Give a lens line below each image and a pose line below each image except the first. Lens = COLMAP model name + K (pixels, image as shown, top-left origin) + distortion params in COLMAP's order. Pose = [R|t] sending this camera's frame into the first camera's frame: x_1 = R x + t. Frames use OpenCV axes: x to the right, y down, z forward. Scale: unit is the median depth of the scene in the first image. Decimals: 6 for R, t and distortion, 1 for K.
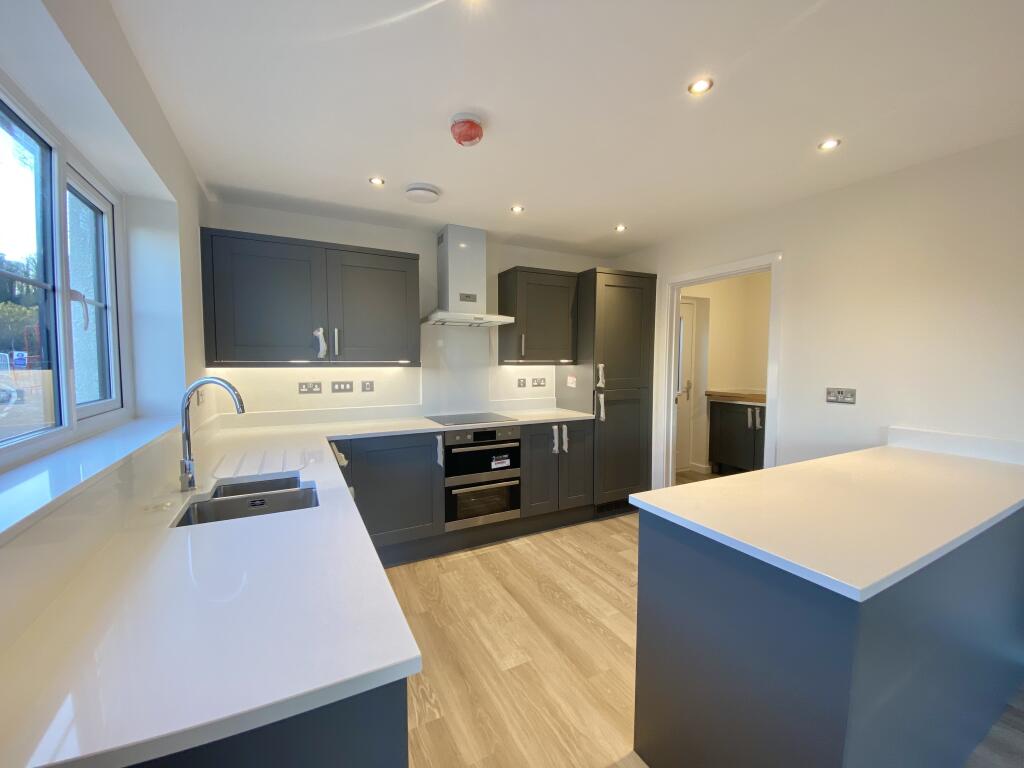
lens RADIAL K [[412.3, 0, 510.8], [0, 412.3, 386.9], [0, 0, 1]] dist [0.027728, -0.023304]
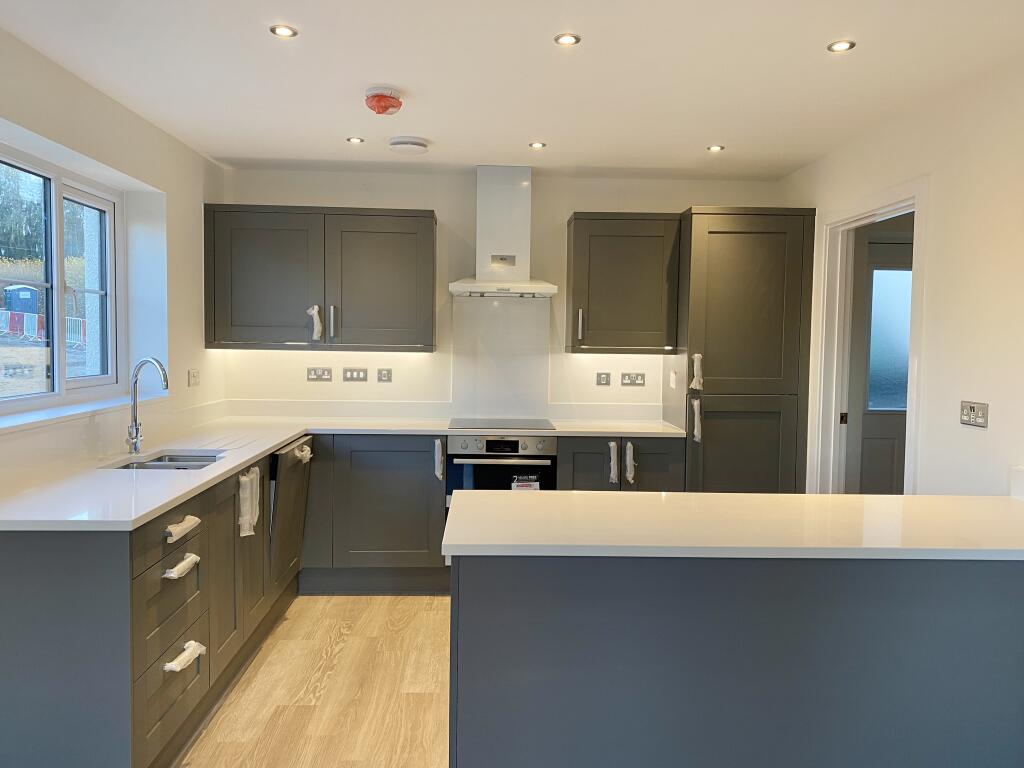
lens RADIAL K [[781.3, 0, 512.0], [0, 781.3, 384.0], [0, 0, 1]] dist [0.120735, -0.216486]
pose [[0.902749, 0.038037, -0.428483, 0.559328], [-0.040954, 0.999158, 0.002411, 0.001392], [0.428214, 0.015372, 0.903547, -0.282292]]
